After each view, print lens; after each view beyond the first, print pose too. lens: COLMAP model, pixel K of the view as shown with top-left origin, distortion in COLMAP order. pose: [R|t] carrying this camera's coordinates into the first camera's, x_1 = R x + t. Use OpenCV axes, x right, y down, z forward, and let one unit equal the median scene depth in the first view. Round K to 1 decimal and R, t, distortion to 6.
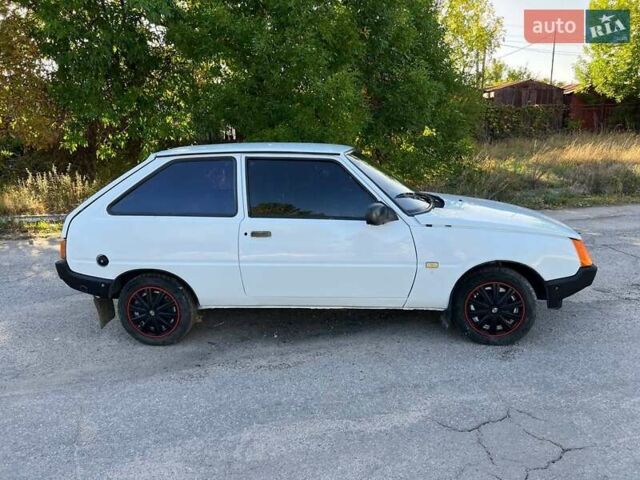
lens RADIAL K [[478.3, 0, 320.0], [0, 478.3, 240.0], [0, 0, 1]] dist [0.045342, -0.046649]
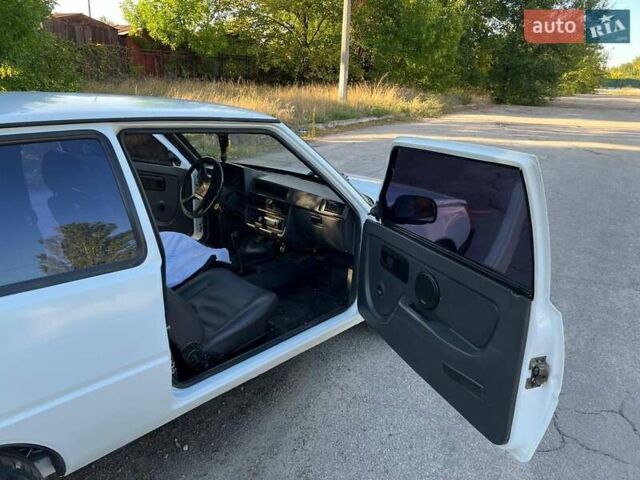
lens RADIAL K [[478.3, 0, 320.0], [0, 478.3, 240.0], [0, 0, 1]] dist [0.045342, -0.046649]
pose [[0.616241, -0.204292, 0.760600, -0.373688], [0.116864, 0.978798, 0.168216, -0.114227], [-0.778839, -0.014775, 0.627050, 0.512243]]
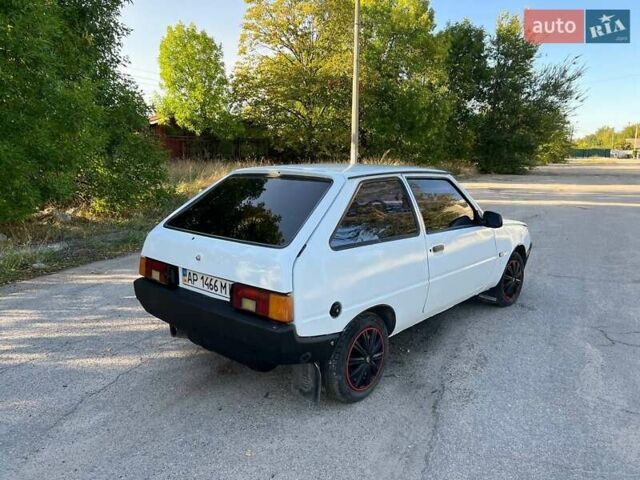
lens RADIAL K [[478.3, 0, 320.0], [0, 478.3, 240.0], [0, 0, 1]] dist [0.045342, -0.046649]
pose [[0.588818, -0.107684, 0.801061, -0.985111], [0.149804, 0.988454, 0.022761, -0.082549], [-0.794262, 0.106600, 0.598150, 0.500434]]
